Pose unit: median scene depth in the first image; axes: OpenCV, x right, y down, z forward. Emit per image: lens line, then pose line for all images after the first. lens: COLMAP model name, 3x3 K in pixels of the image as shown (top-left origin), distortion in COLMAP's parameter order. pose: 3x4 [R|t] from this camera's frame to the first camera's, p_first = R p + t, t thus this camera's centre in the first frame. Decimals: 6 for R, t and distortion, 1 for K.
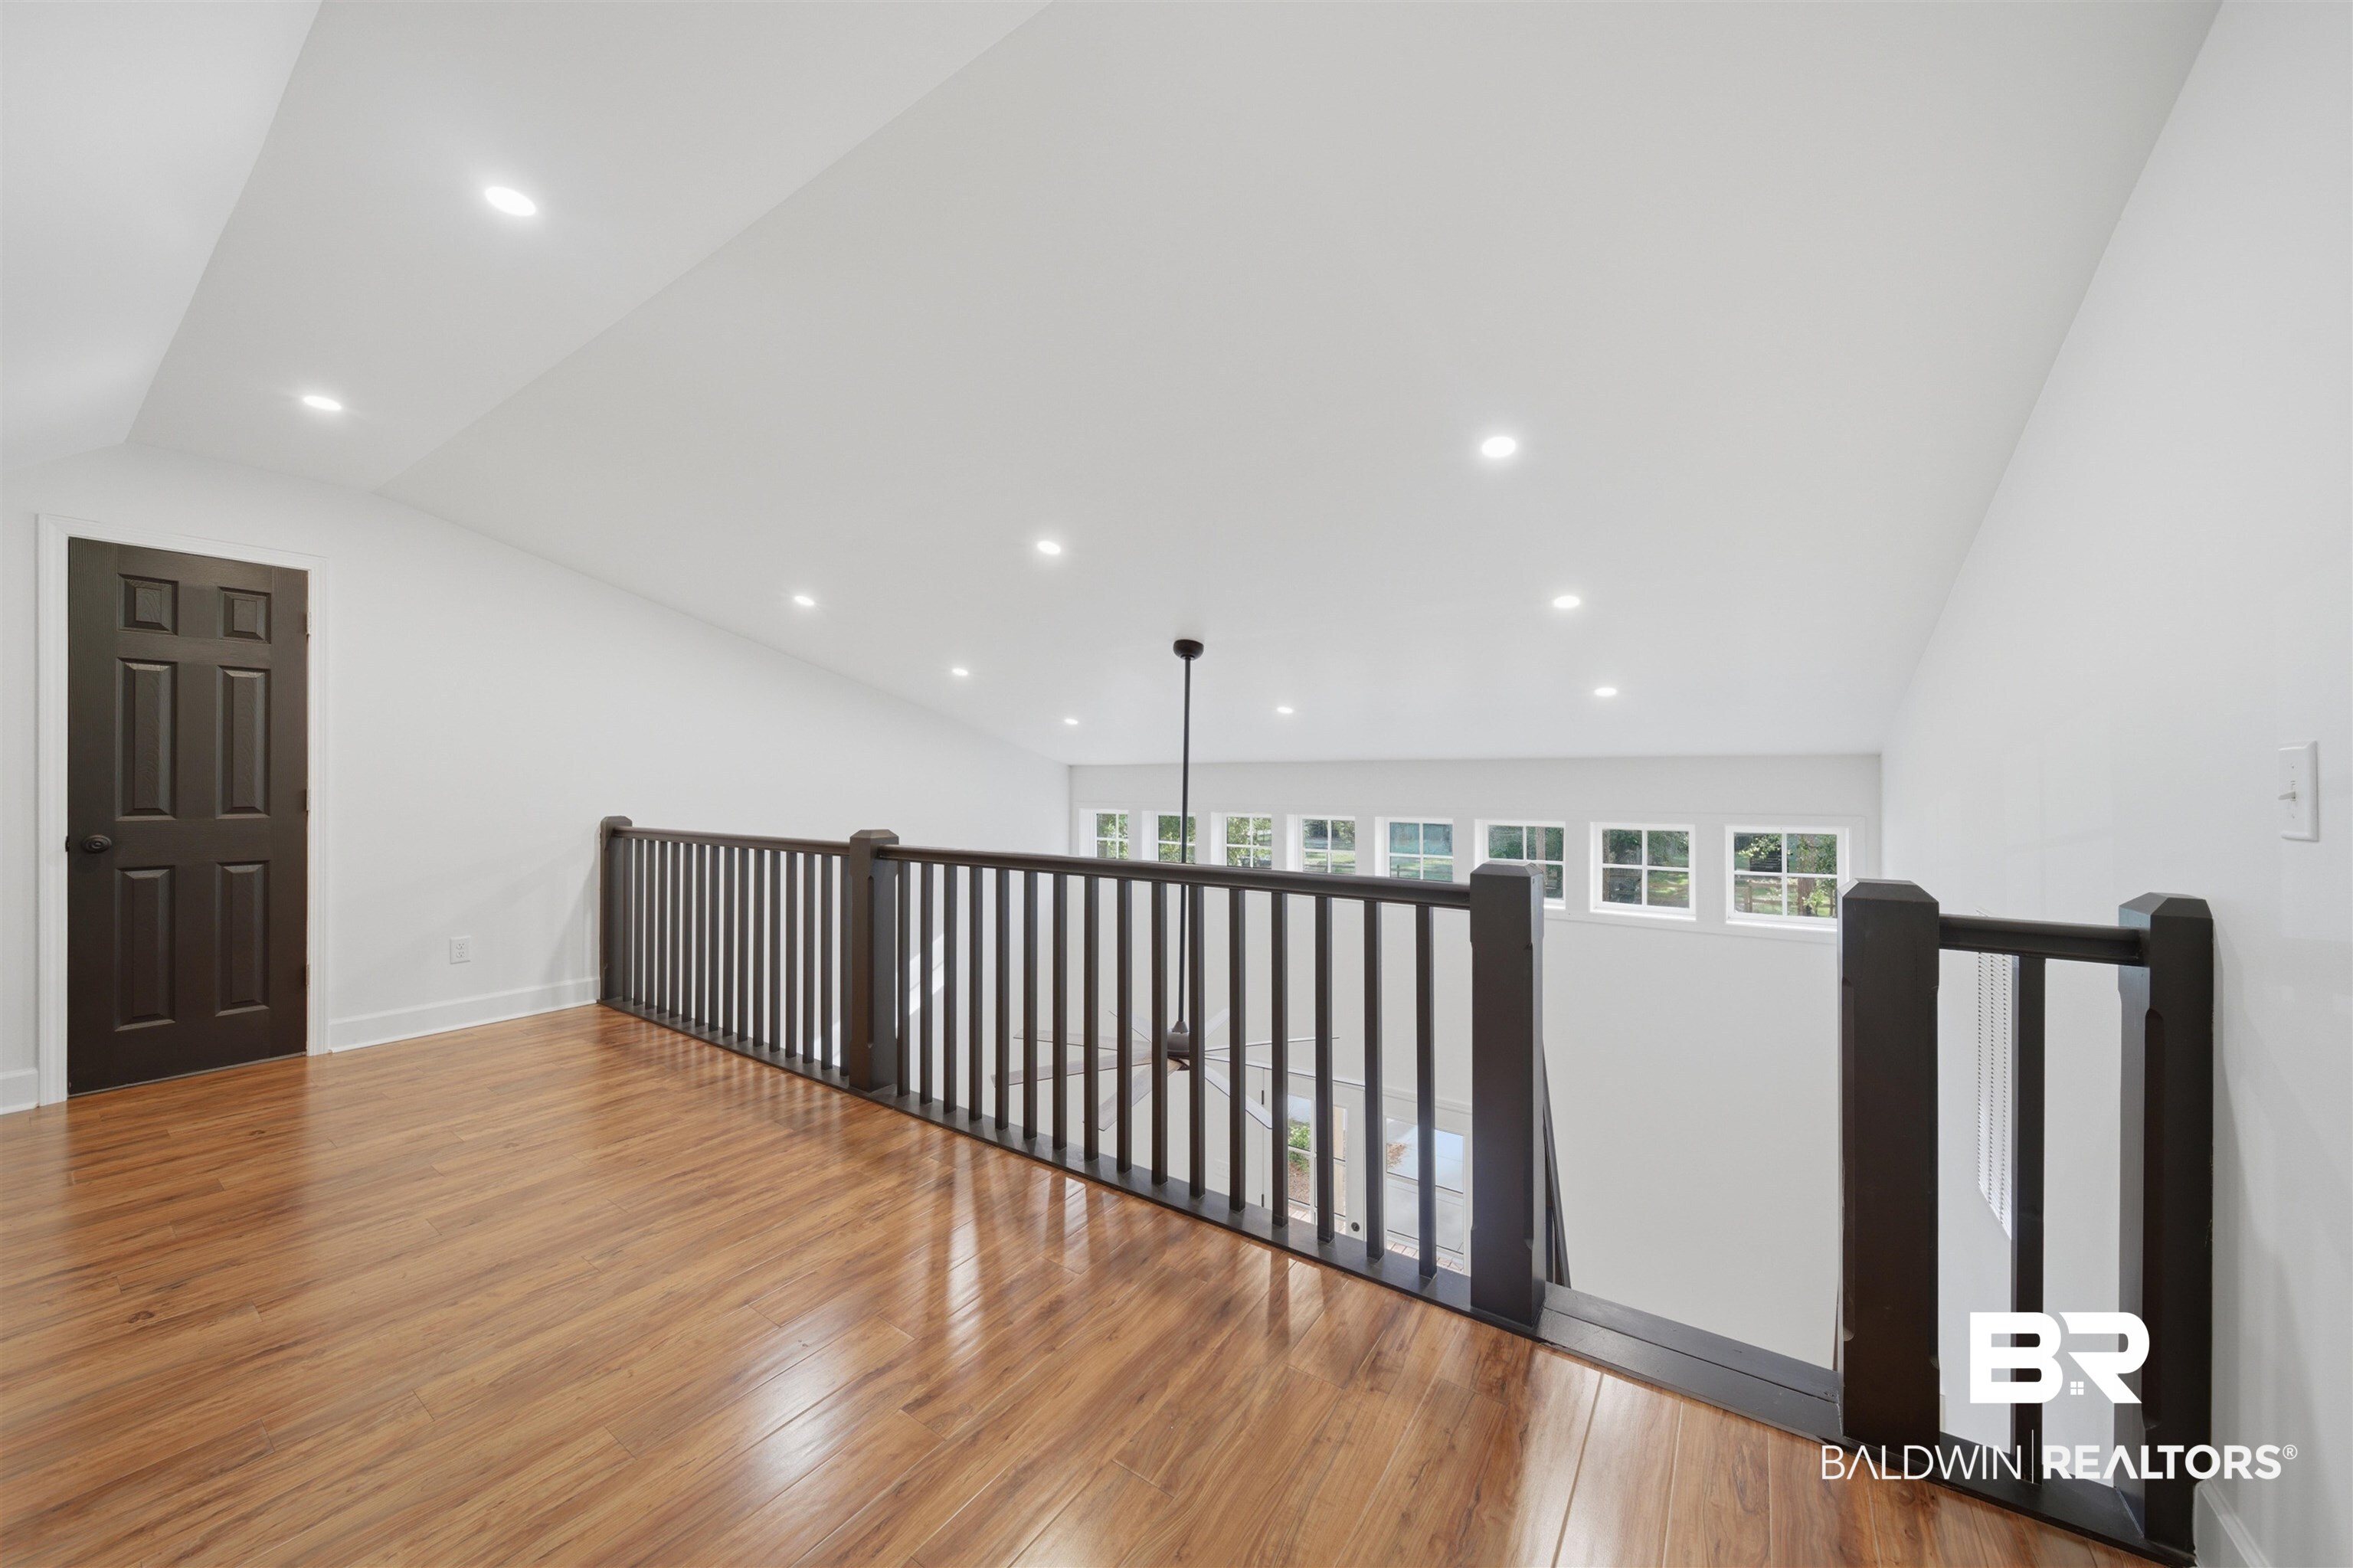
lens RADIAL K [[832.6, 0, 1176.5], [0, 832.6, 784.0], [0, 0, 1]] dist [0.001290, 0.000120]
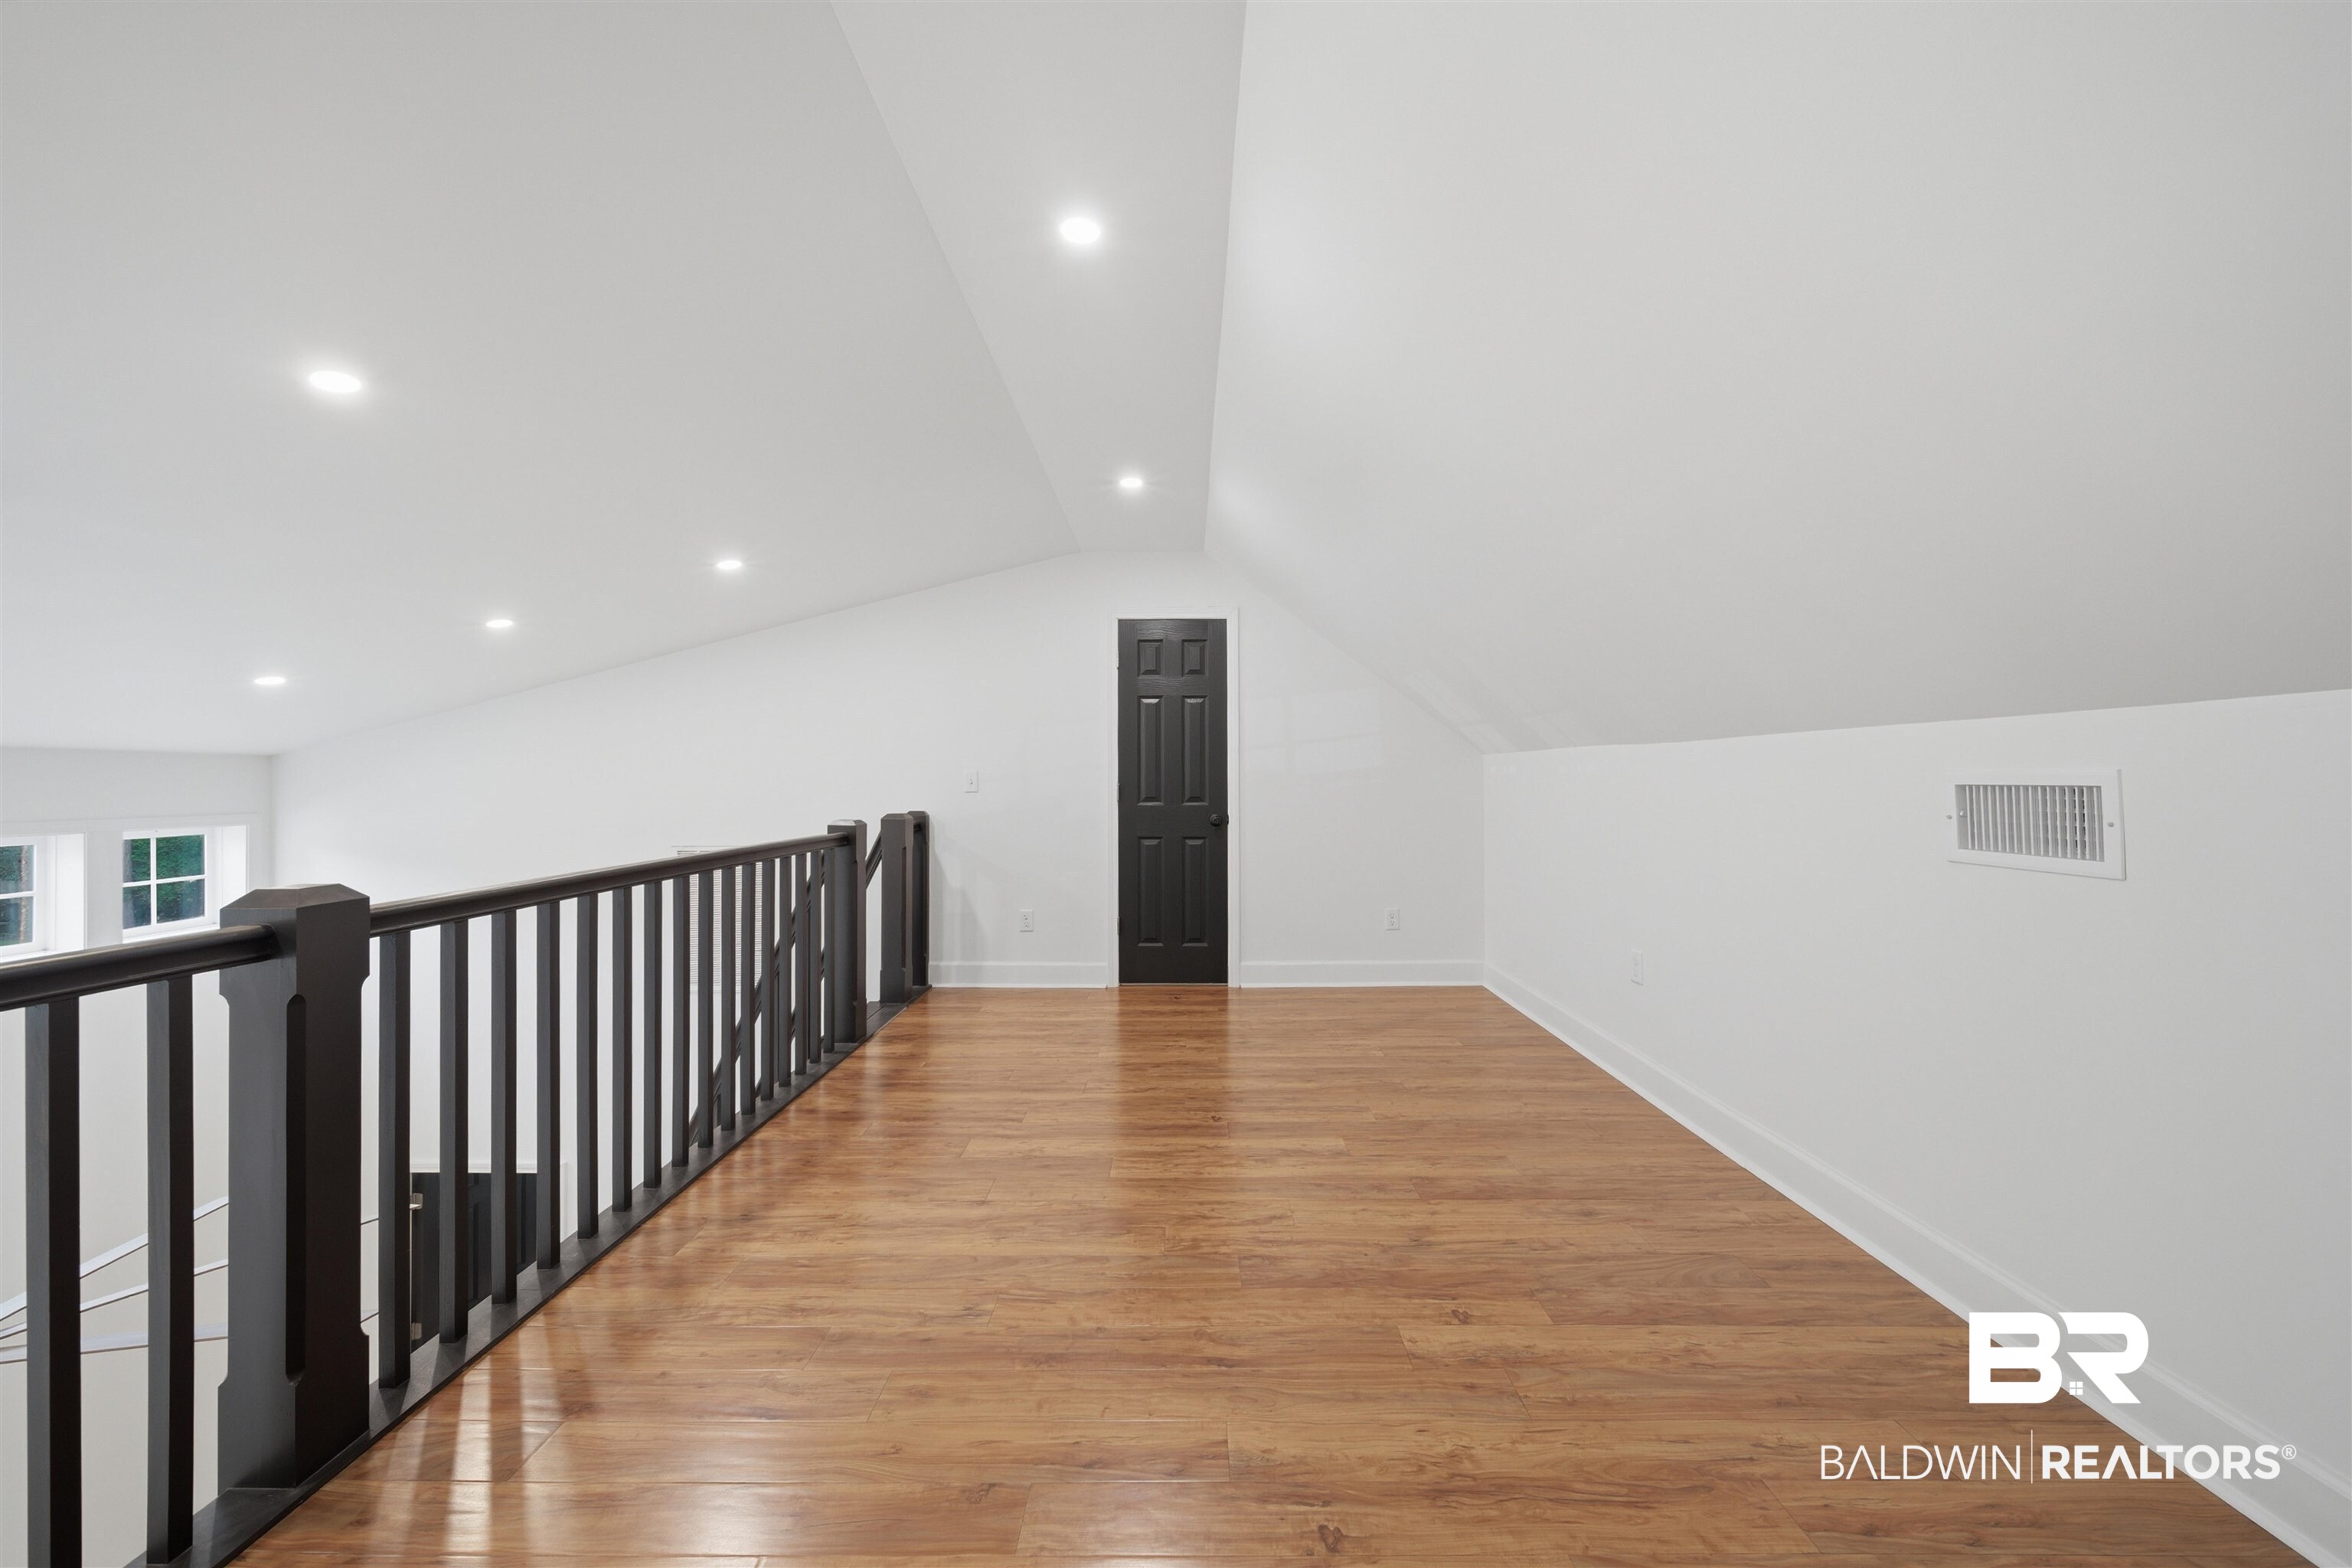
lens RADIAL K [[832.2, 0, 1176.0], [0, 832.2, 784.0], [0, 0, 1]] dist [0.001290, 0.000120]
pose [[-0.564305, -0.004628, 0.825553, -1.044982], [0.004308, 0.999954, 0.008551, -0.002517], [-0.825555, 0.008382, -0.564259, 0.899095]]
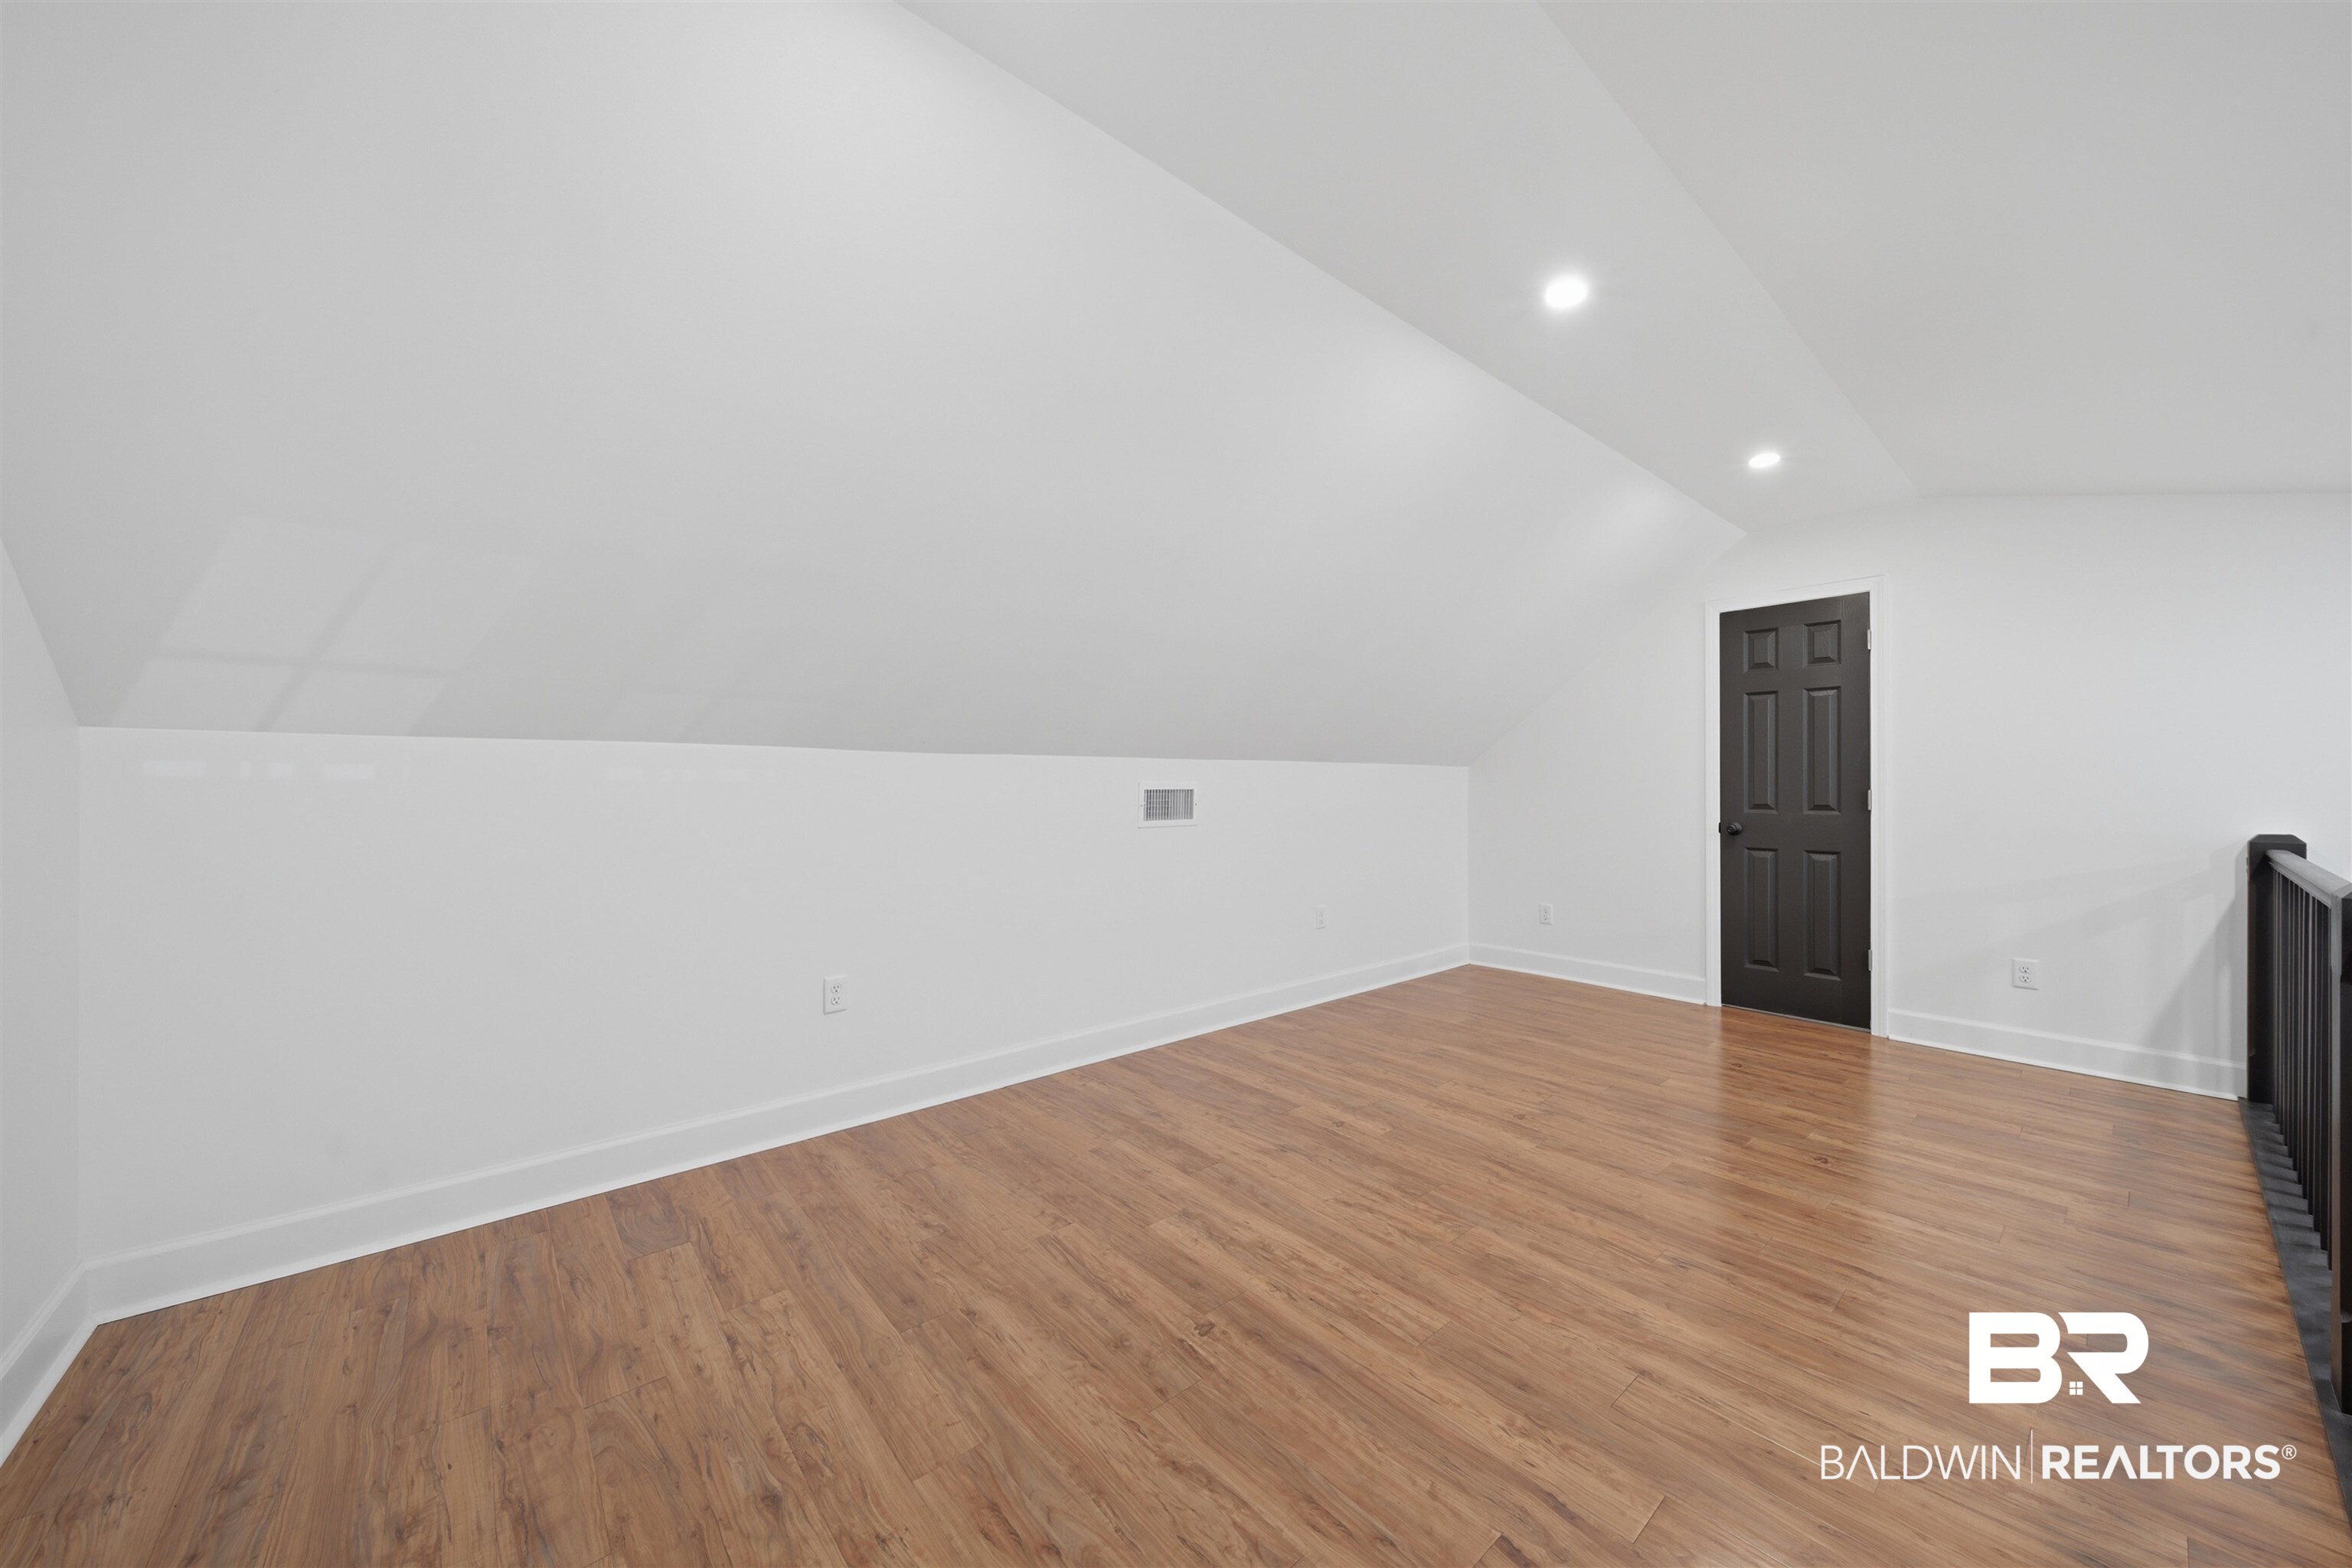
lens RADIAL K [[832.2, 0, 1176.0], [0, 832.2, 784.0], [0, 0, 1]] dist [0.001290, 0.000120]
pose [[-0.255439, -0.001170, -0.966824, 0.289956], [0.000660, 0.999999, -0.001385, -0.001648], [0.966825, -0.000992, -0.255438, 0.462157]]
